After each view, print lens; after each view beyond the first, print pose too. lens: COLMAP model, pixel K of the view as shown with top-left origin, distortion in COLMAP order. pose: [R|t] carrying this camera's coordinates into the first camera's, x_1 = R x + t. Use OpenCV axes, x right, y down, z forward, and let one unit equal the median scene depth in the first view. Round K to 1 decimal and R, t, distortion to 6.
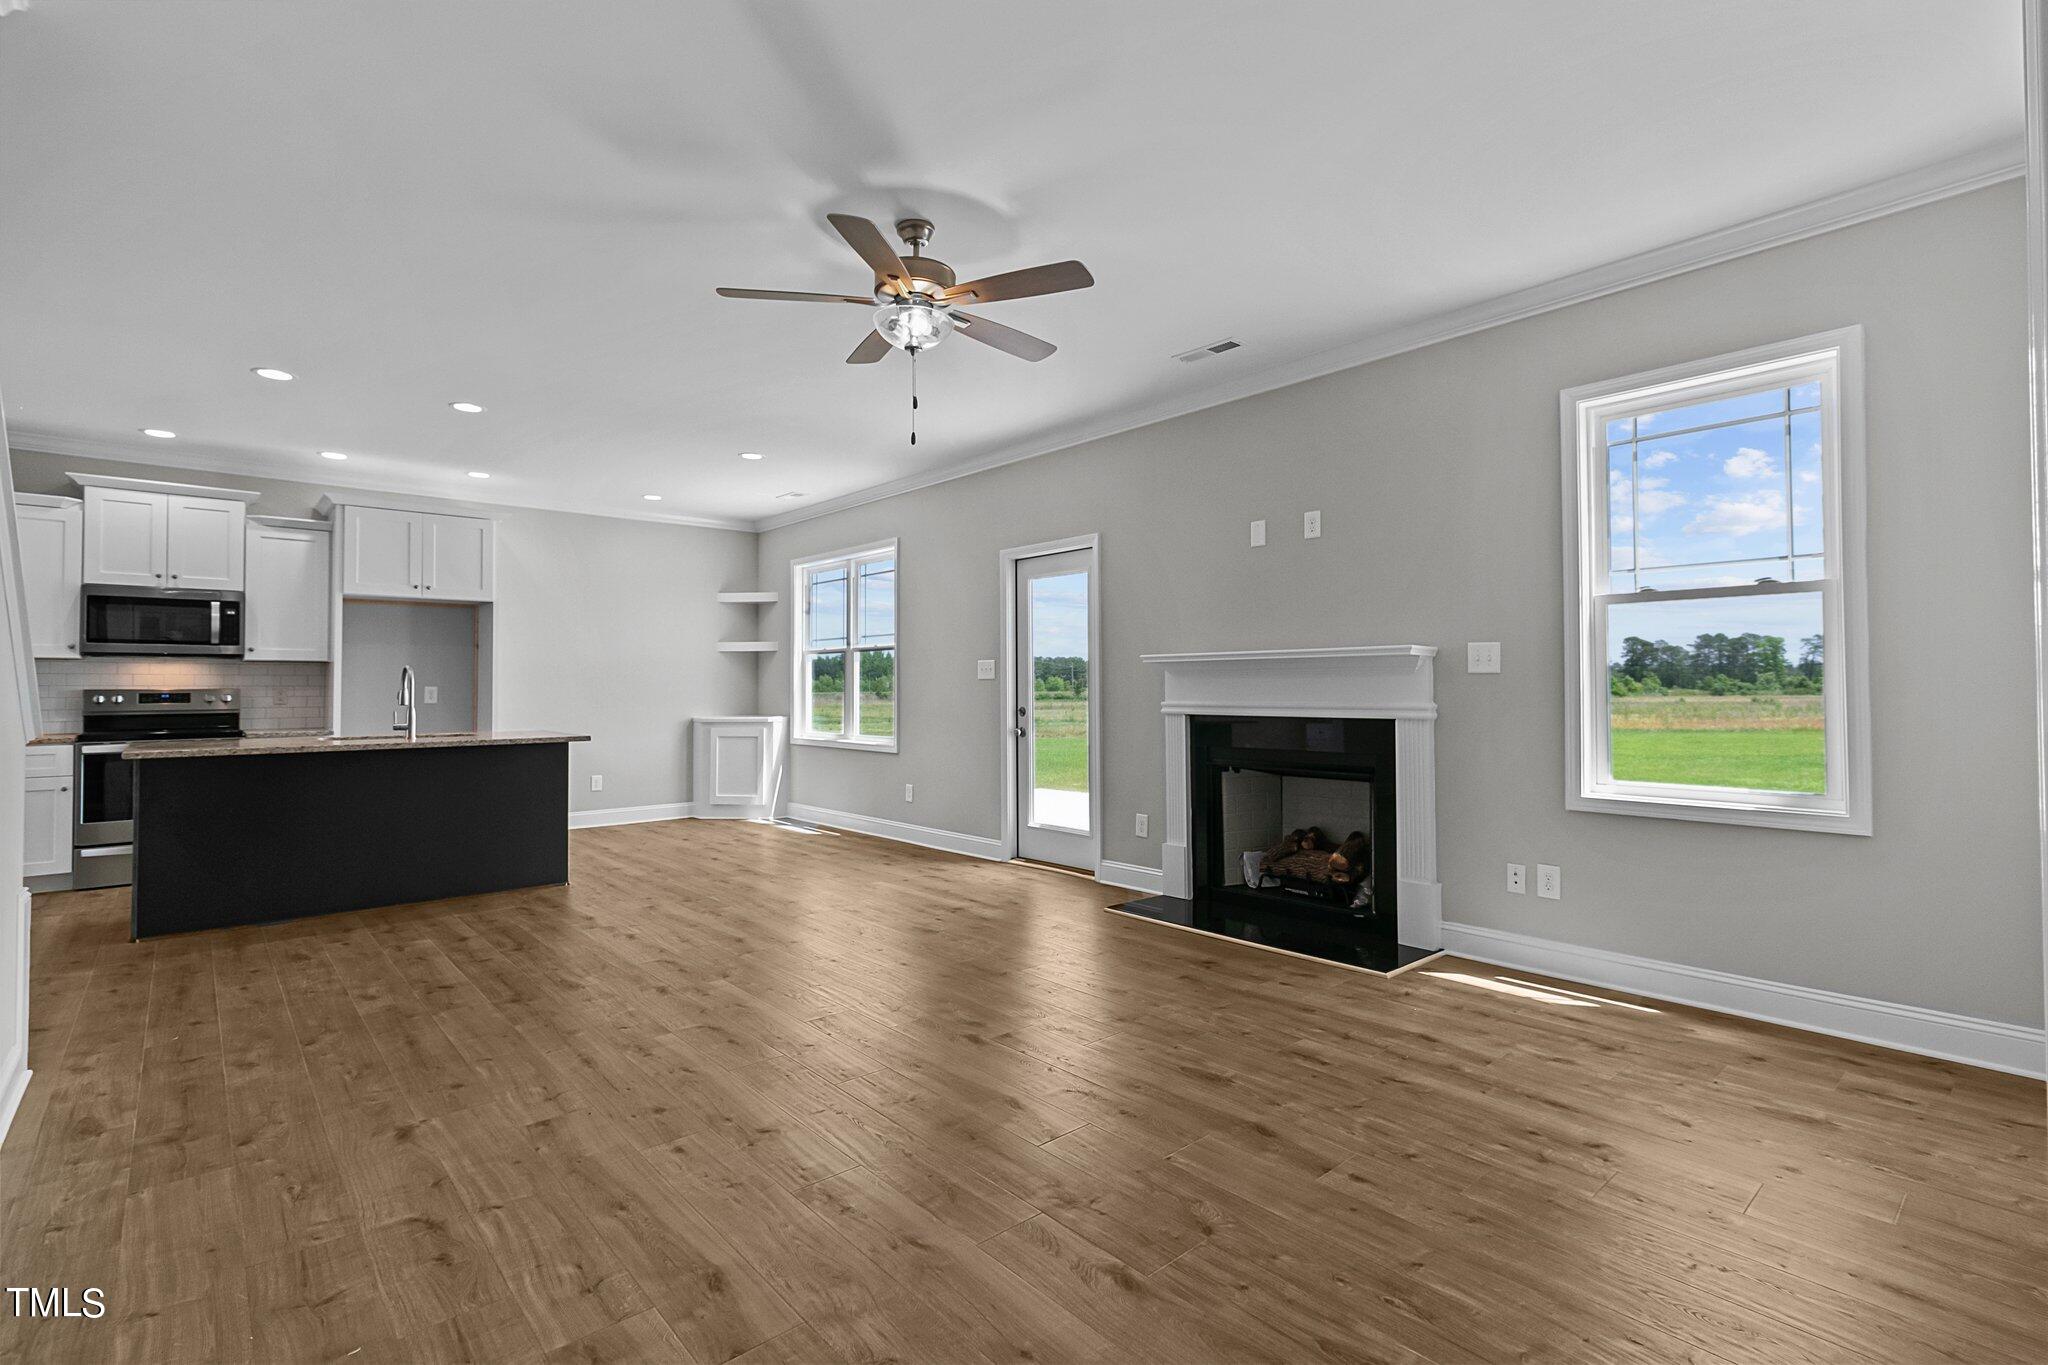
lens RADIAL K [[954.5, 0, 1014.9], [0, 954.5, 665.5], [0, 0, 1]] dist [0.002610, 0.001147]
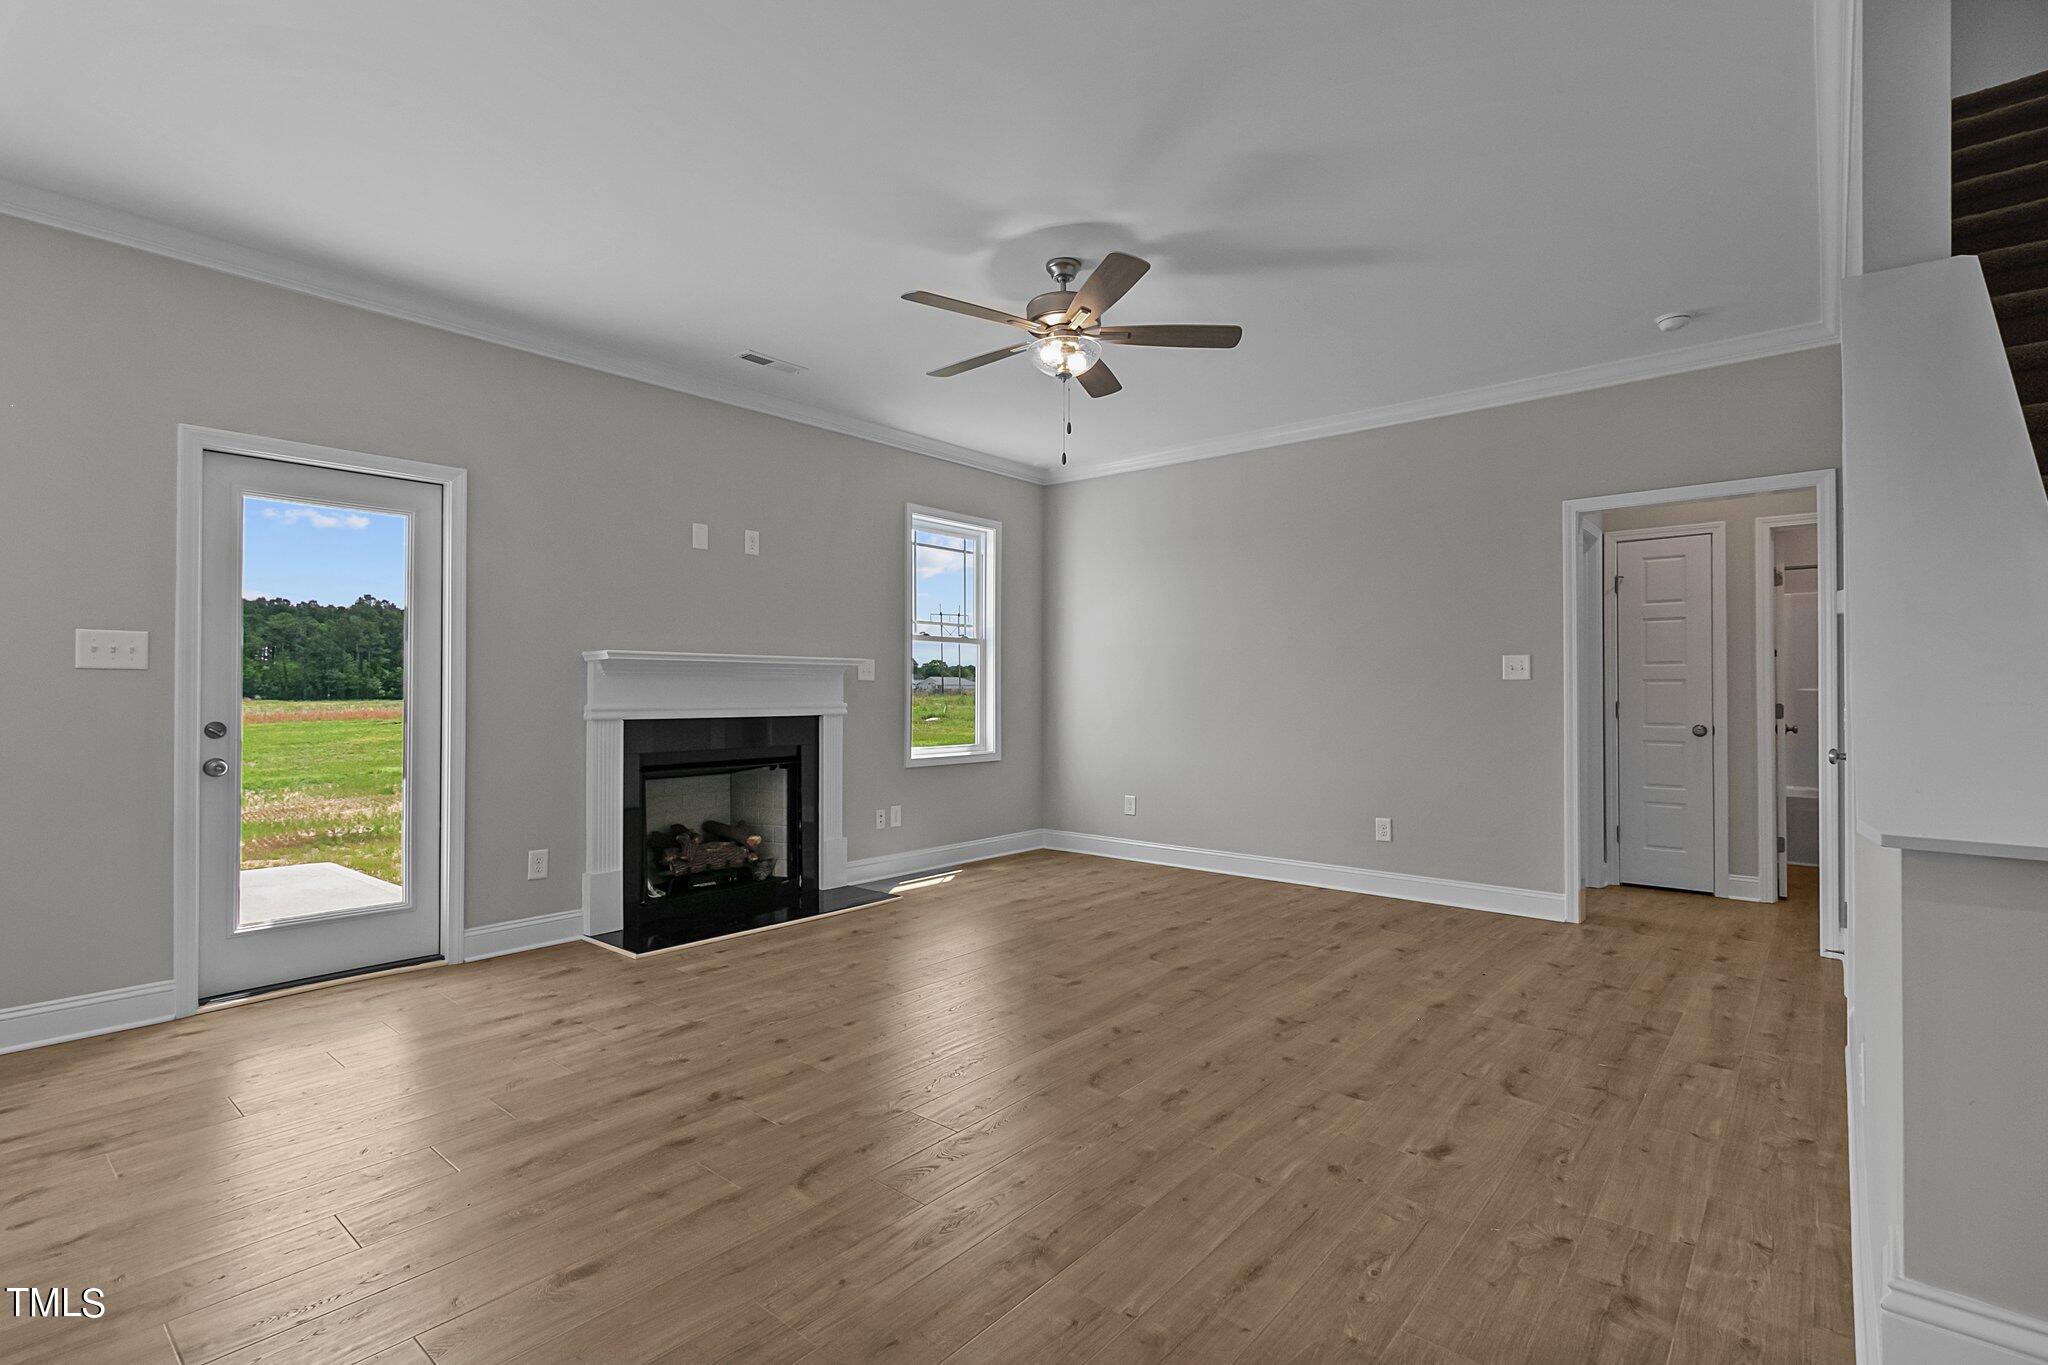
lens RADIAL K [[957.1, 0, 1024.0], [0, 957.1, 682.5], [0, 0, 1]] dist [-0.001454, -0.001110]
pose [[-0.156053, 0.013677, 0.987654, -0.894827], [-0.024210, 0.999551, -0.017667, 0.028301], [-0.987452, -0.026668, -0.155652, 0.923472]]
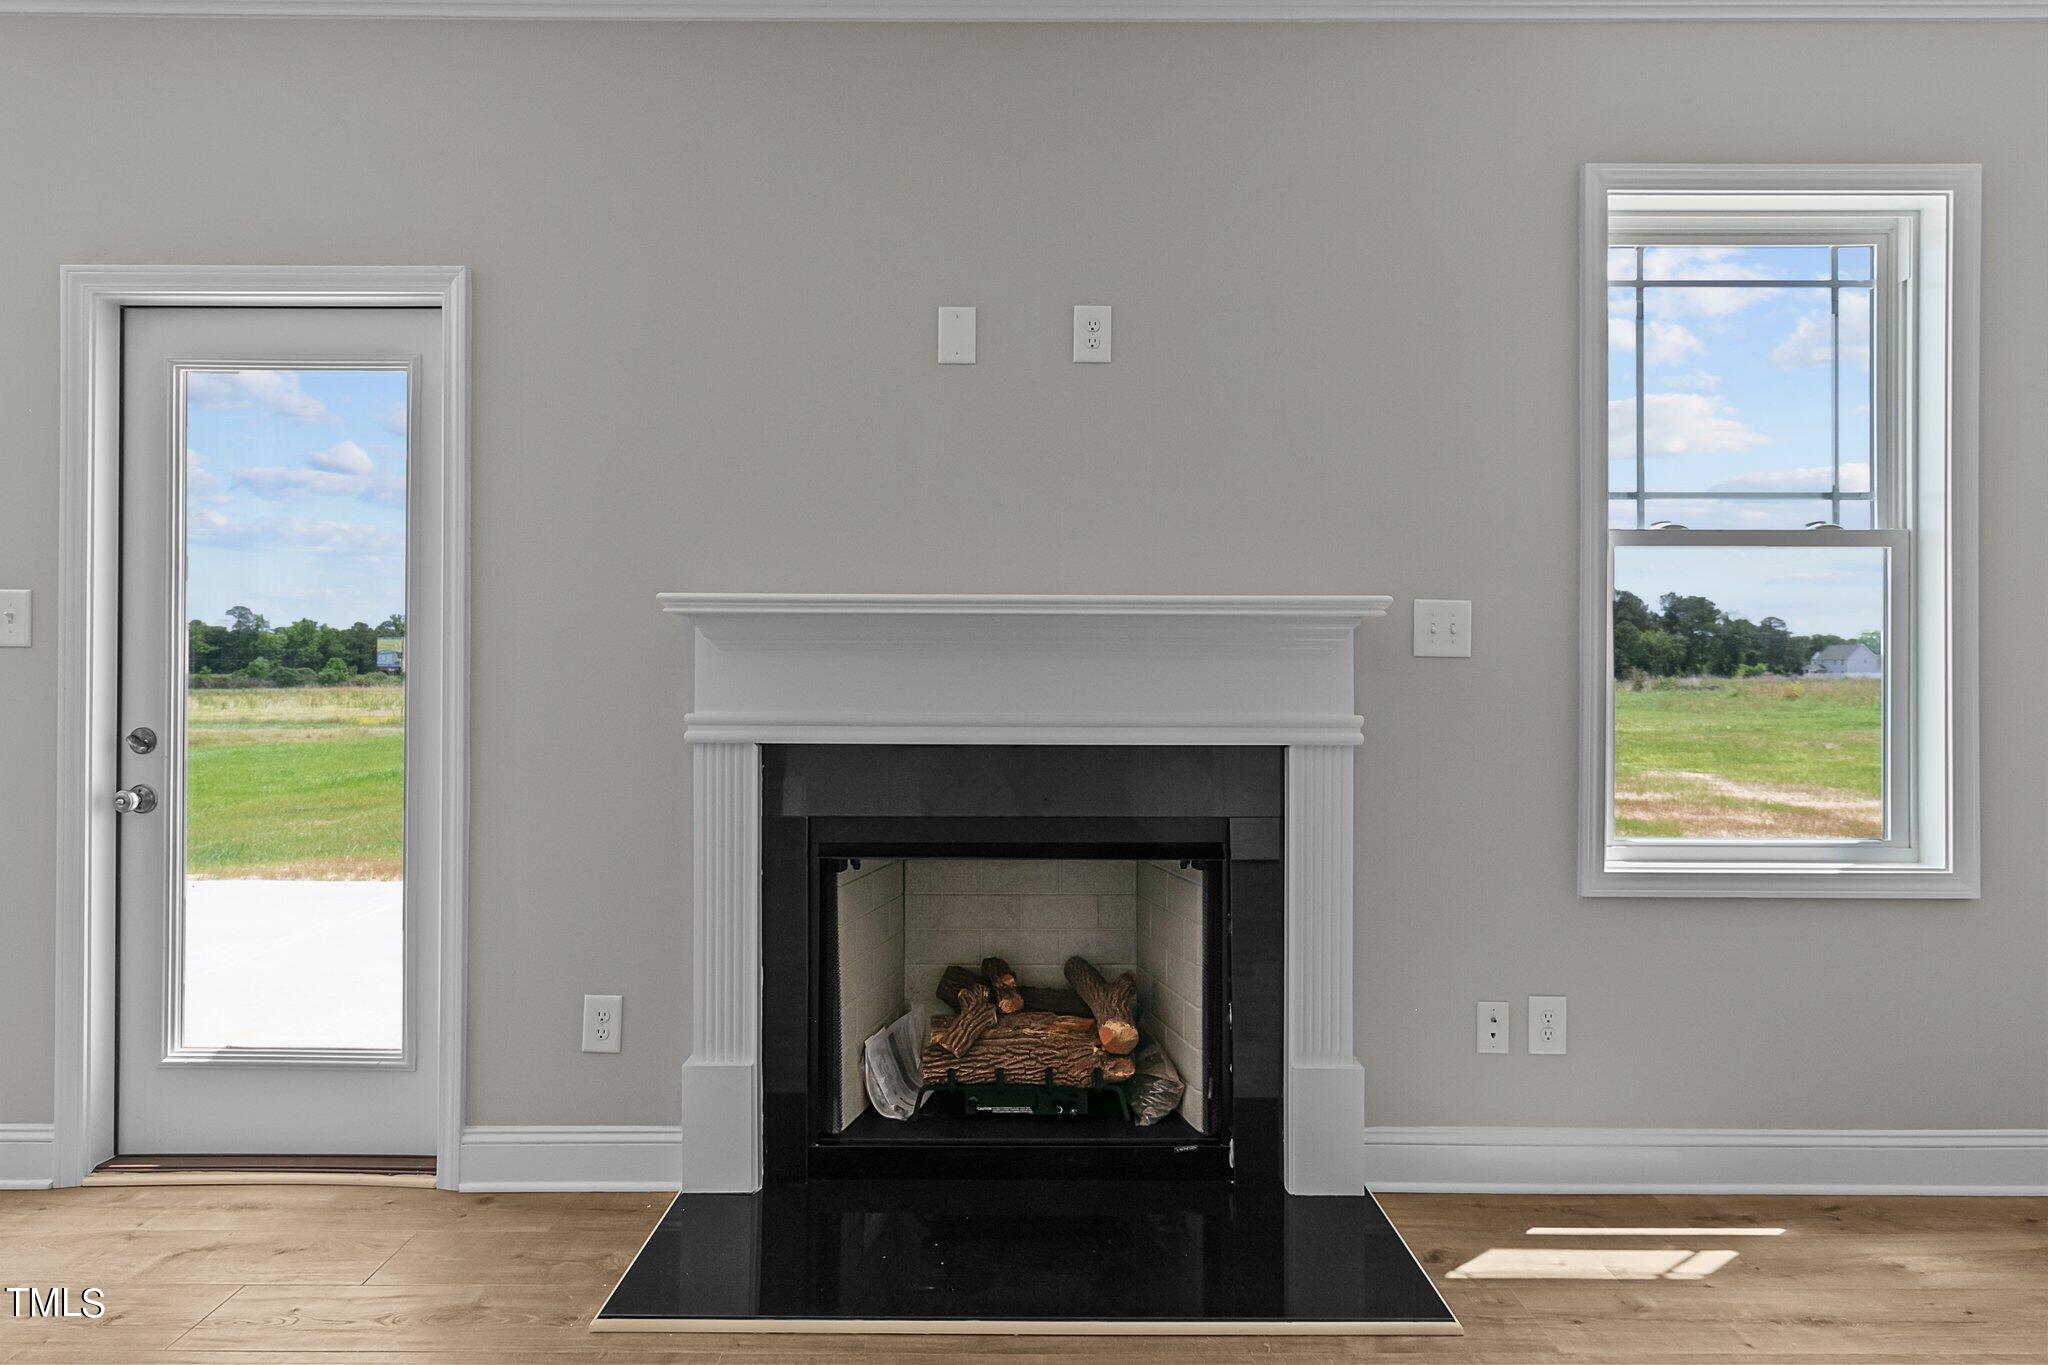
lens RADIAL K [[1030.5, 0, 1018.5], [0, 1030.5, 674.1], [0, 0, 1]] dist [-0.001034, 0.001357]
pose [[0.656690, 0.012514, 0.754057, -0.099498], [-0.024737, 0.999682, 0.004953, 0.019567], [-0.753755, -0.021906, 0.656791, 0.744215]]
